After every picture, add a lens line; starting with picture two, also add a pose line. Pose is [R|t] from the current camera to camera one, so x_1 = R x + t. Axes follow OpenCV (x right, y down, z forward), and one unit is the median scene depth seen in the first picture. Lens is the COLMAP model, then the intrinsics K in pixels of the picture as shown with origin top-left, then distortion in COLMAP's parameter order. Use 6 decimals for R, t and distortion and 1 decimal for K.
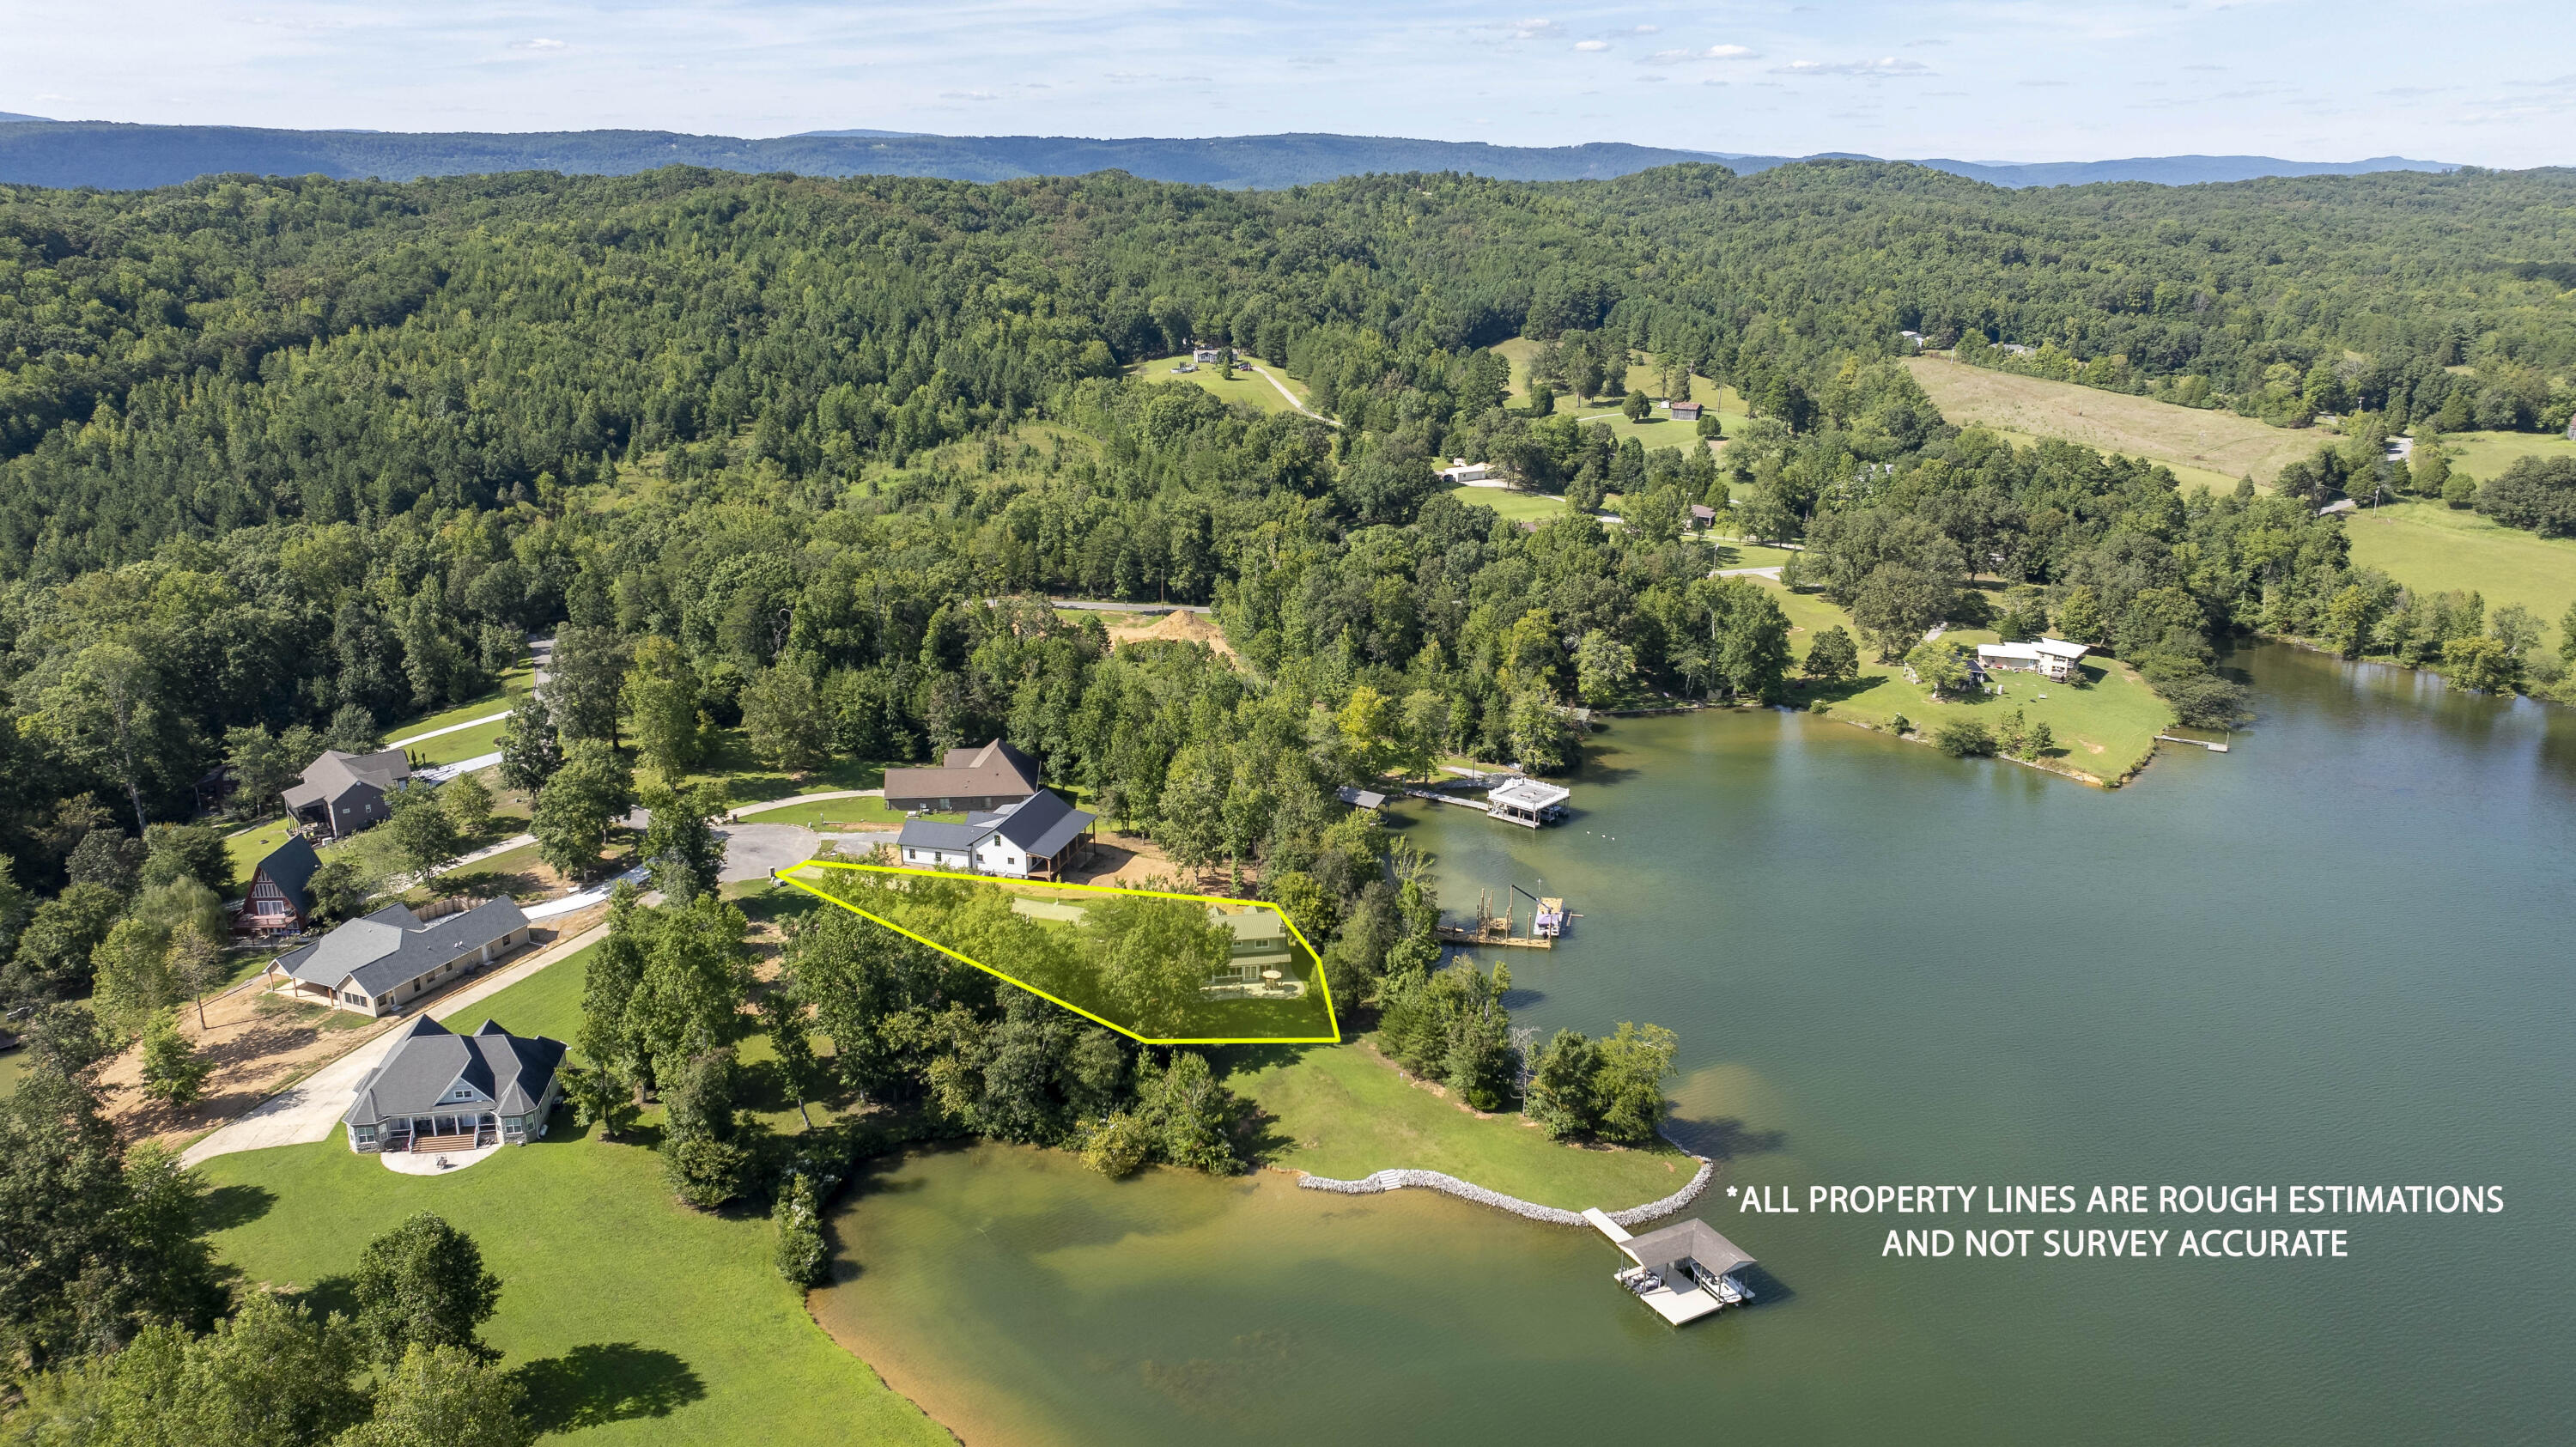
lens RADIAL K [[1821.3, 0, 1295.9], [0, 1821.3, 723.3], [0, 0, 1]] dist [-0.011965, 0.000924]
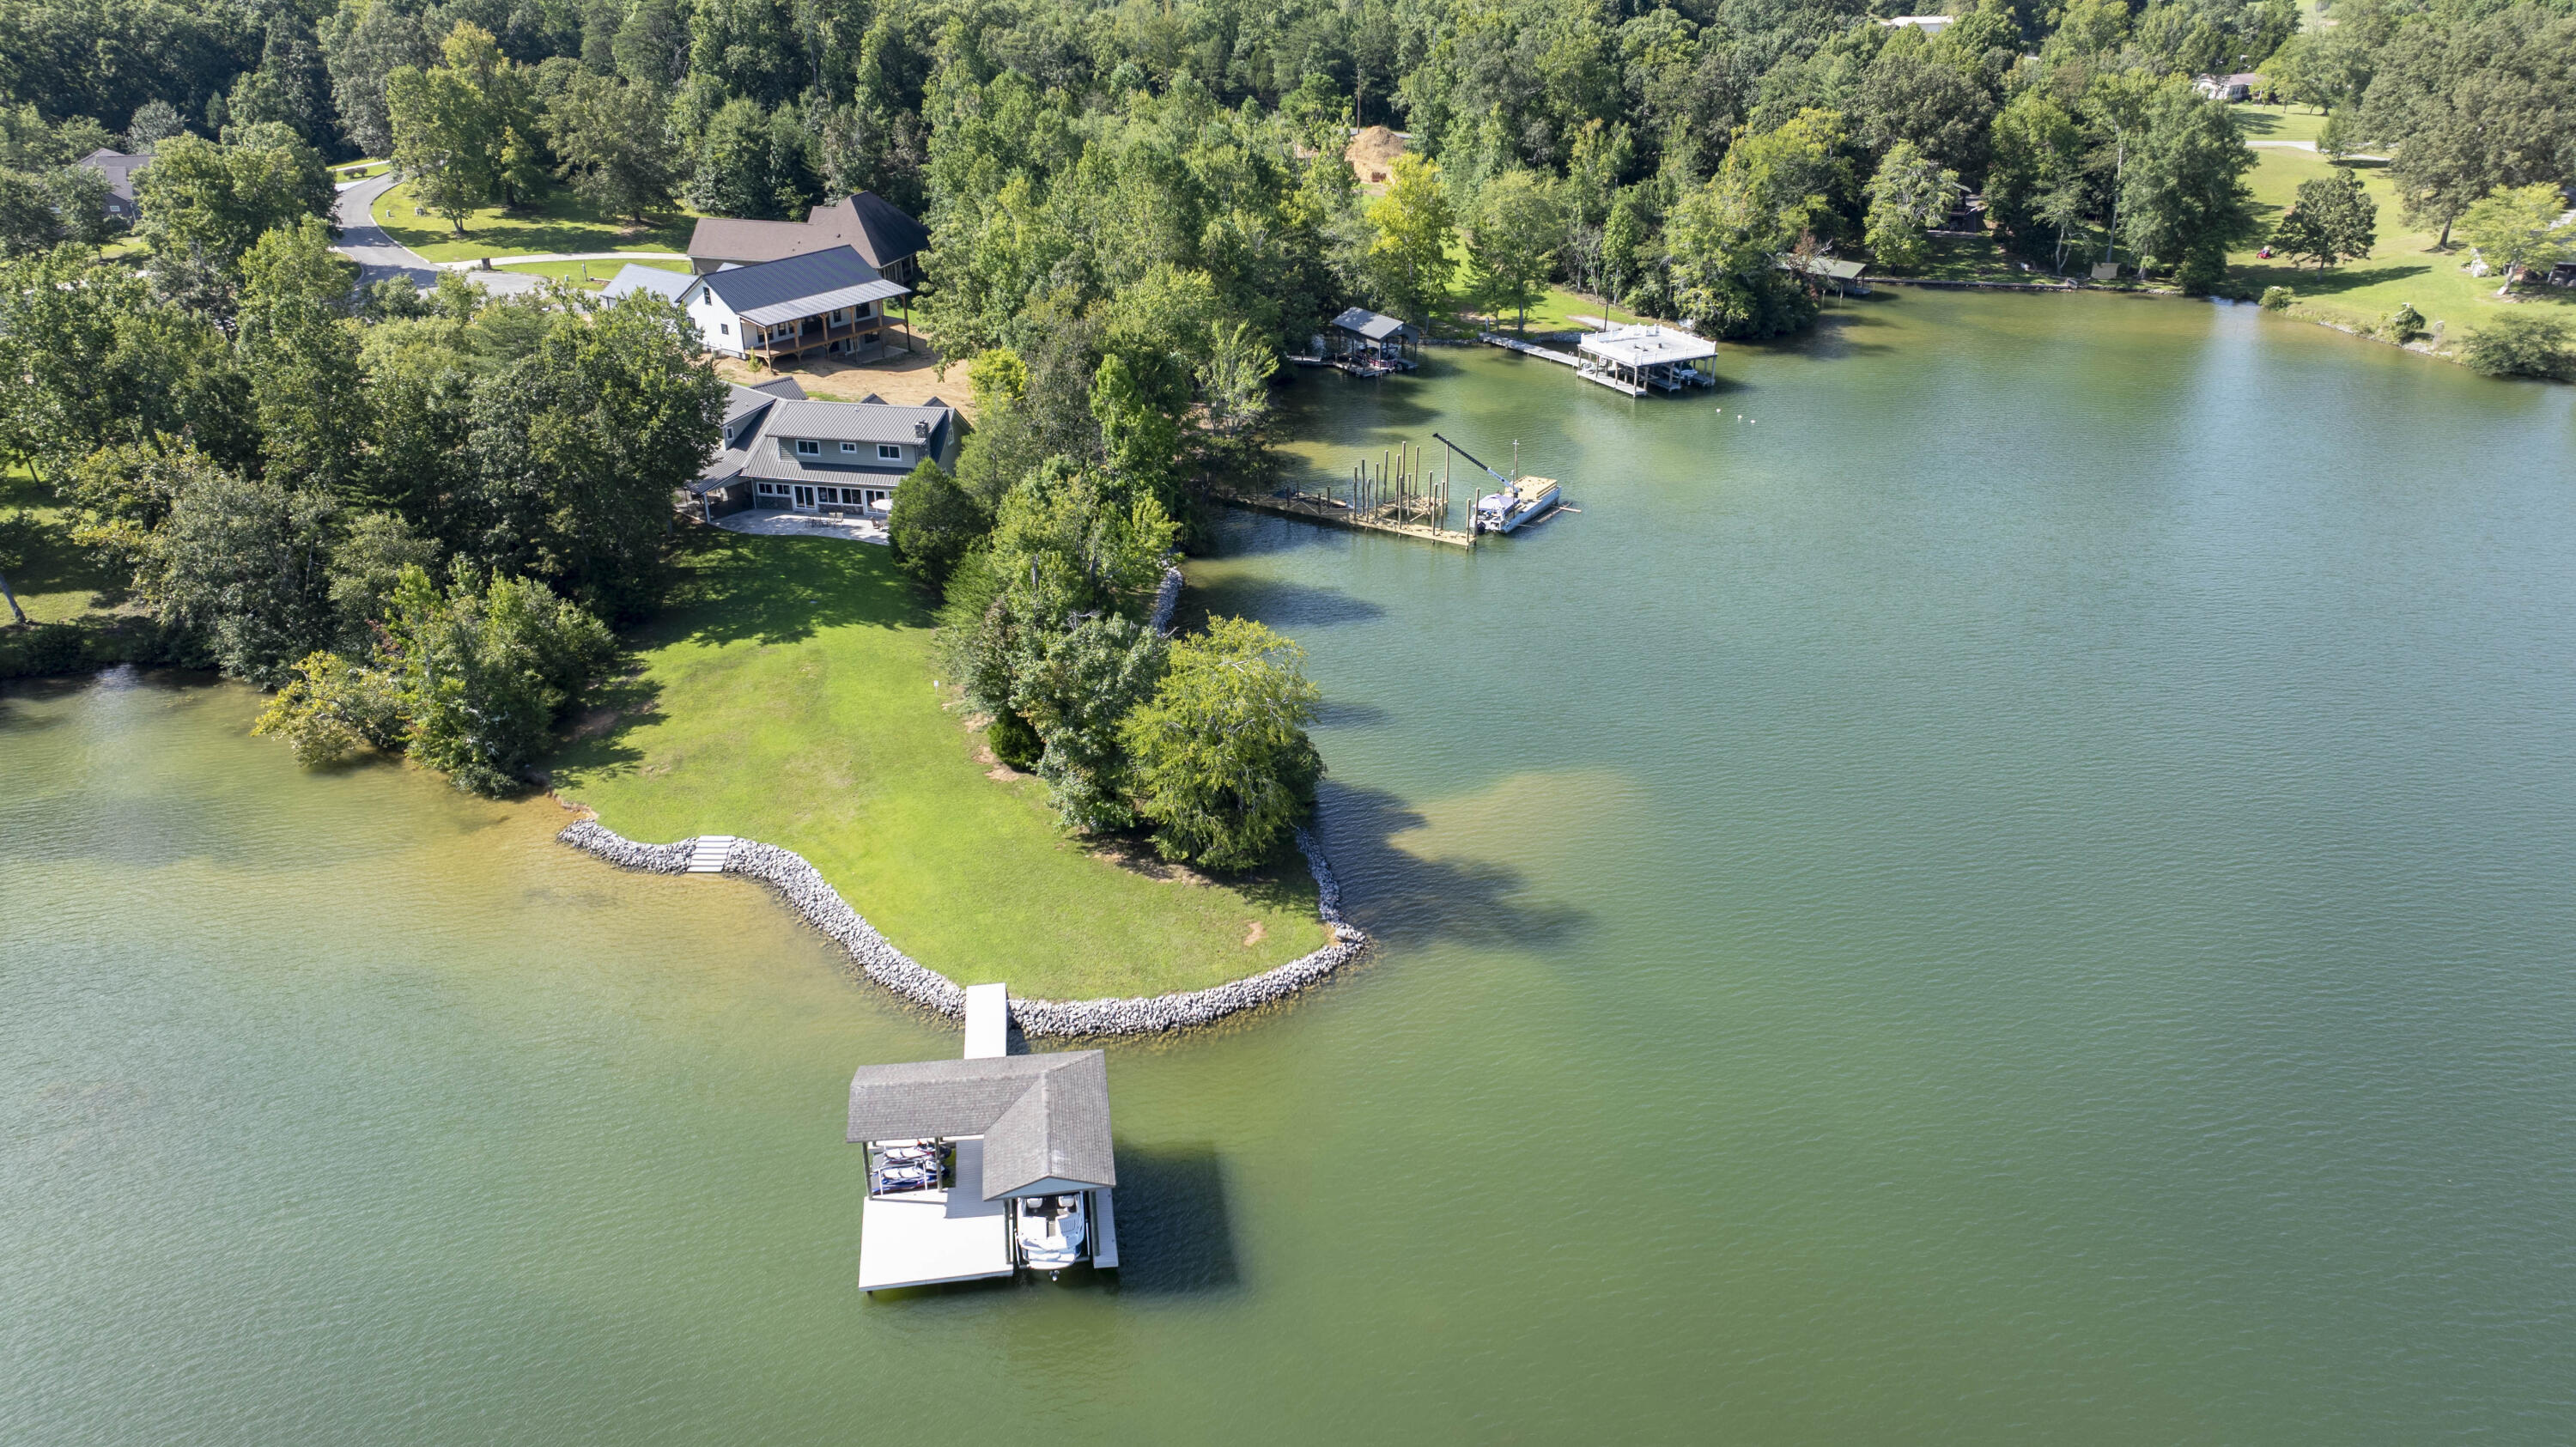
lens RADIAL K [[1821.3, 0, 1295.9], [0, 1821.3, 723.3], [0, 0, 1]] dist [-0.011965, 0.000924]
pose [[0.939725, 0.145958, -0.309214, 0.217540], [-0.097982, 0.981339, 0.165448, 0.071716], [0.327592, -0.125178, 0.936490, 0.360993]]
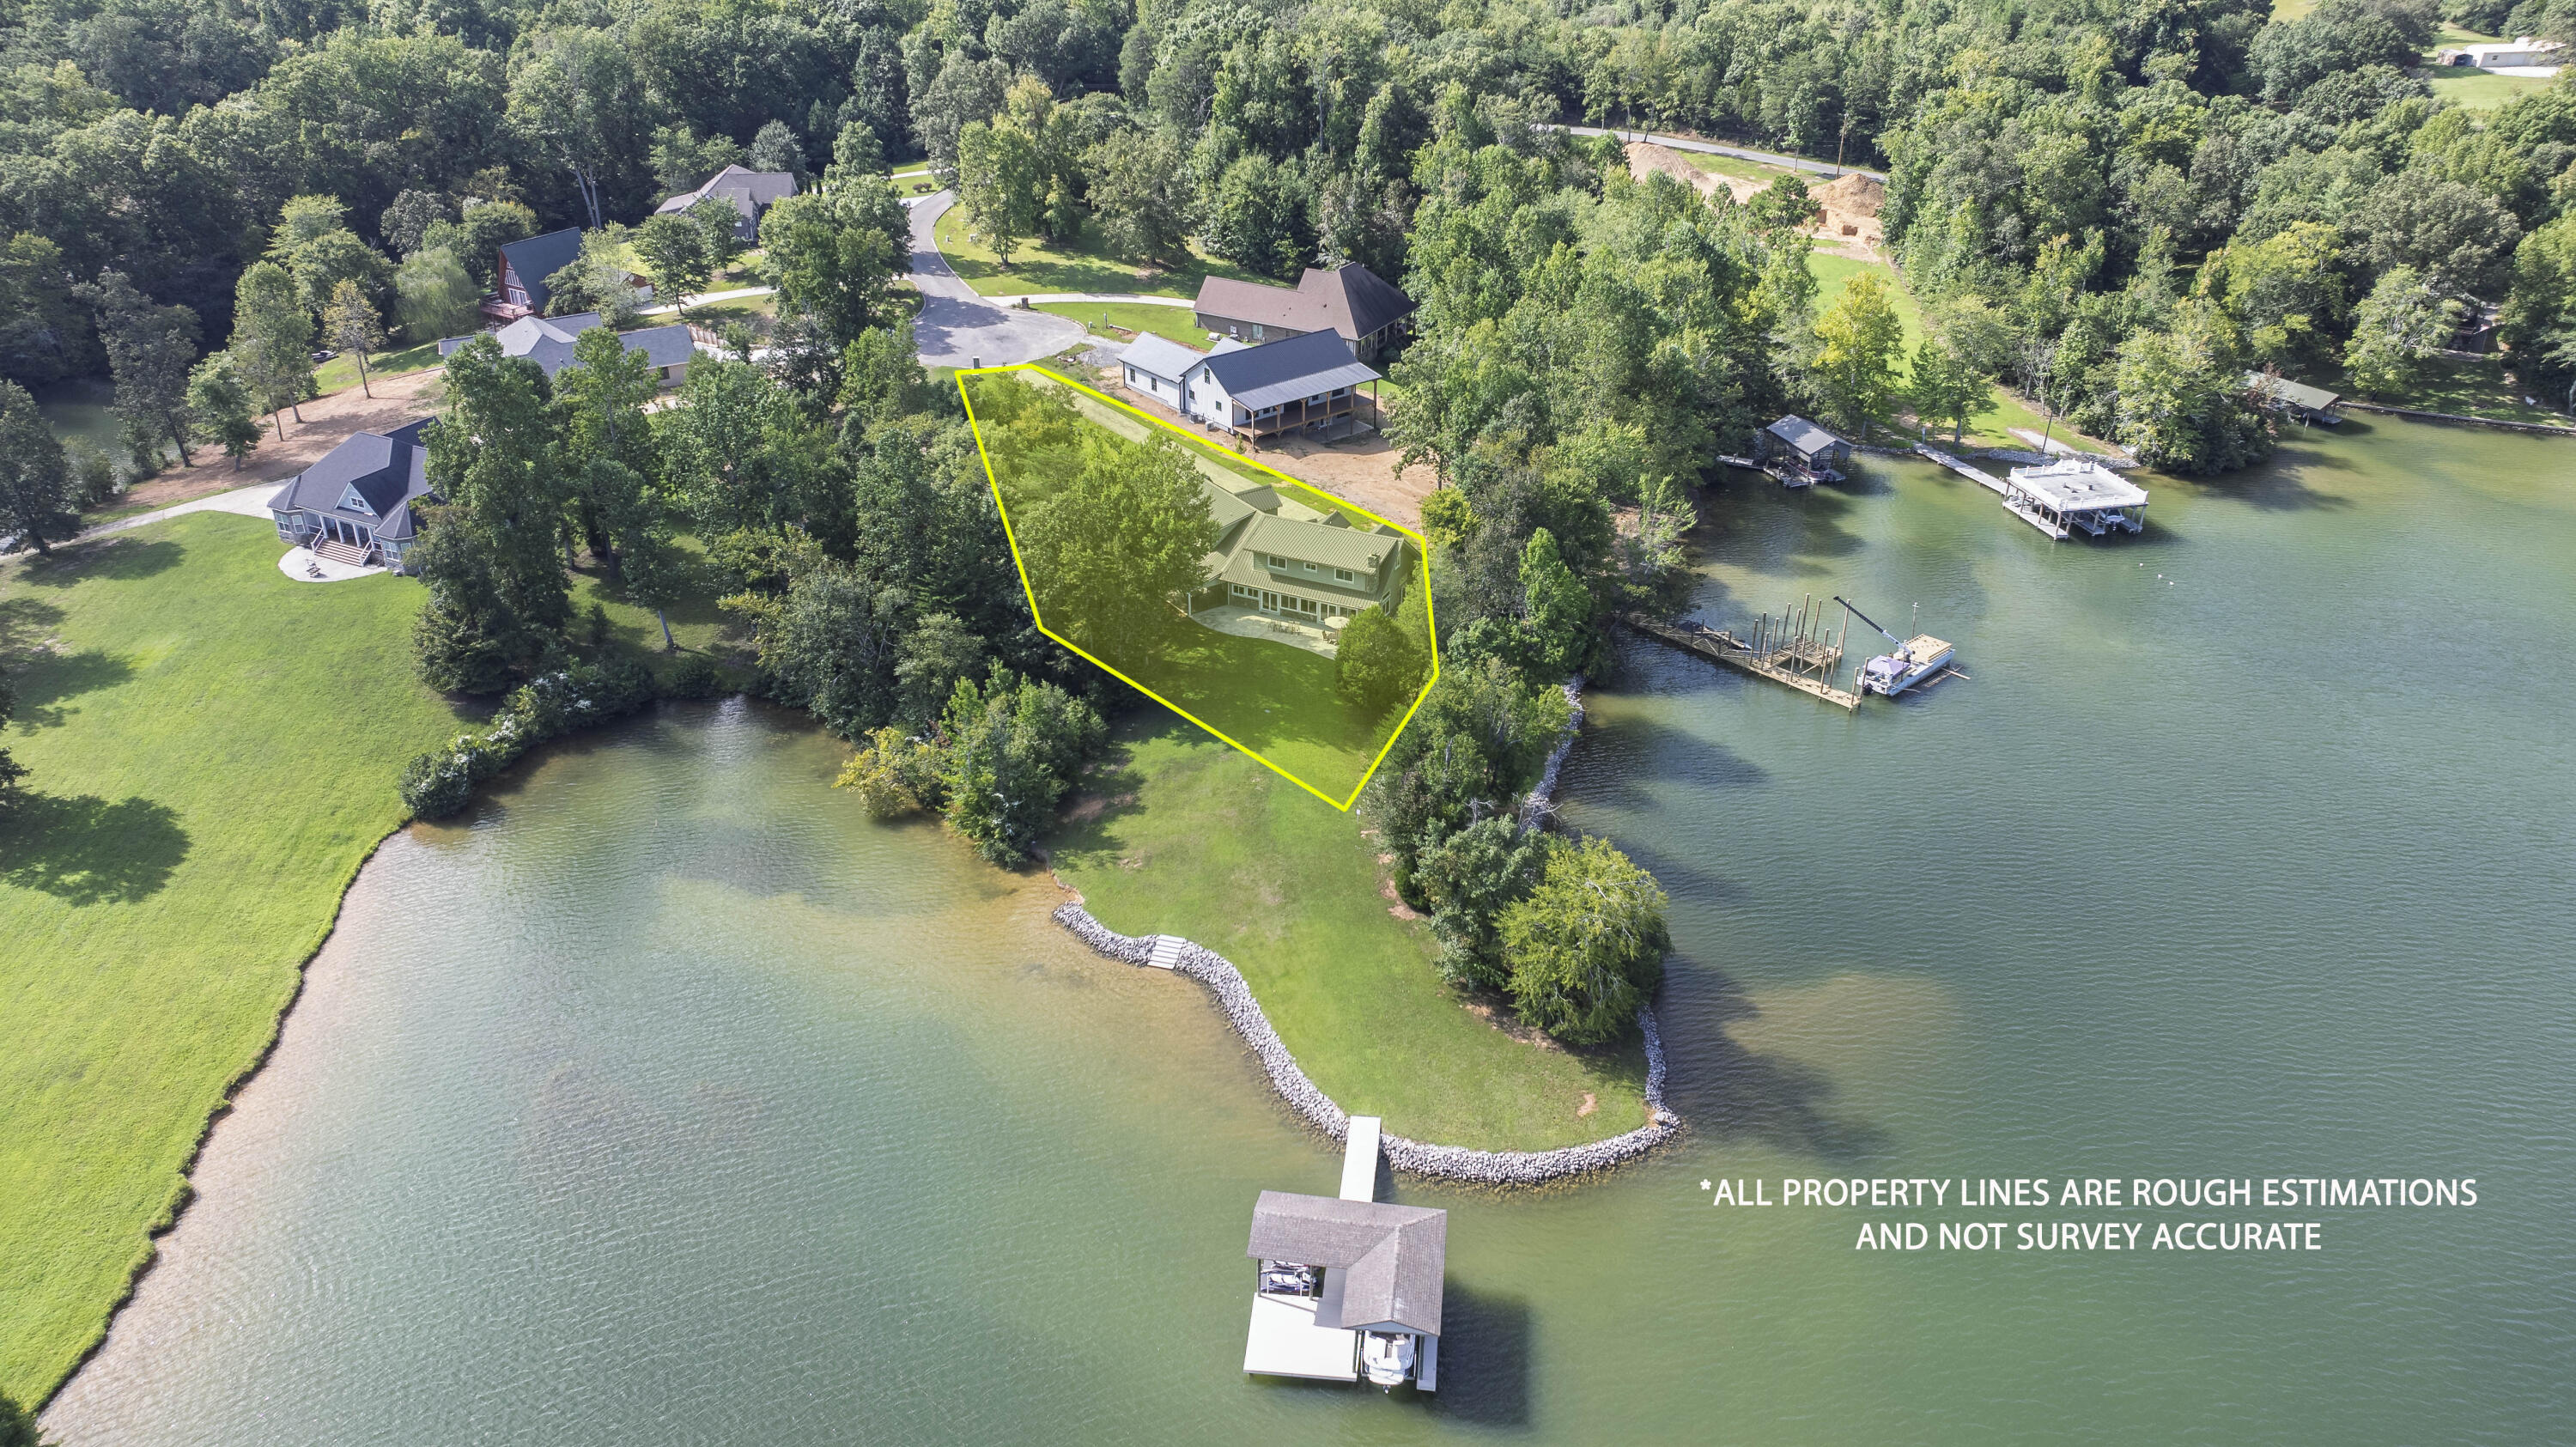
lens RADIAL K [[1821.3, 0, 1295.9], [0, 1821.3, 723.3], [0, 0, 1]] dist [-0.011965, 0.000924]
pose [[0.819892, 0.276622, -0.501256, 0.236038], [-0.168461, 0.953332, 0.250556, 0.005403], [0.547173, -0.120986, 0.828229, 0.313684]]
